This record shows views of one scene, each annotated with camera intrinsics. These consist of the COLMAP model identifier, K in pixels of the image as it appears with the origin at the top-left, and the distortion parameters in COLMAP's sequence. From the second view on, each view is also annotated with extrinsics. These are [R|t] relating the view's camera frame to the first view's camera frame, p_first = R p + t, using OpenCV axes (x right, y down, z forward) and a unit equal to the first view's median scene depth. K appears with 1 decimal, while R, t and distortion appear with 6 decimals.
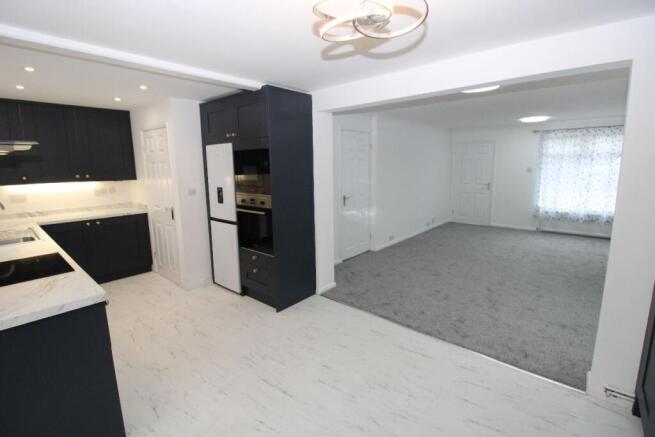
lens RADIAL K [[305.0, 0, 327.3], [0, 305.0, 213.9], [0, 0, 1]] dist [-0.019015, -0.005485]
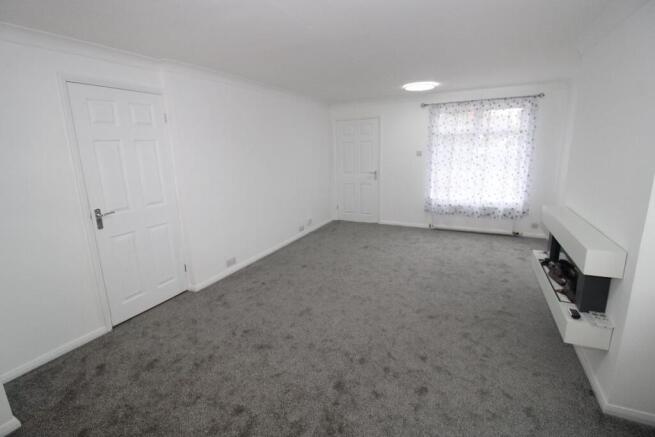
lens RADIAL K [[305.0, 0, 326.3], [0, 305.0, 217.3], [0, 0, 1]] dist [-0.019015, -0.005485]
pose [[0.965227, -0.068796, 0.252200, 0.232880], [0.053783, 0.996372, 0.065954, -0.047283], [-0.255822, -0.050096, 0.965425, 0.294513]]
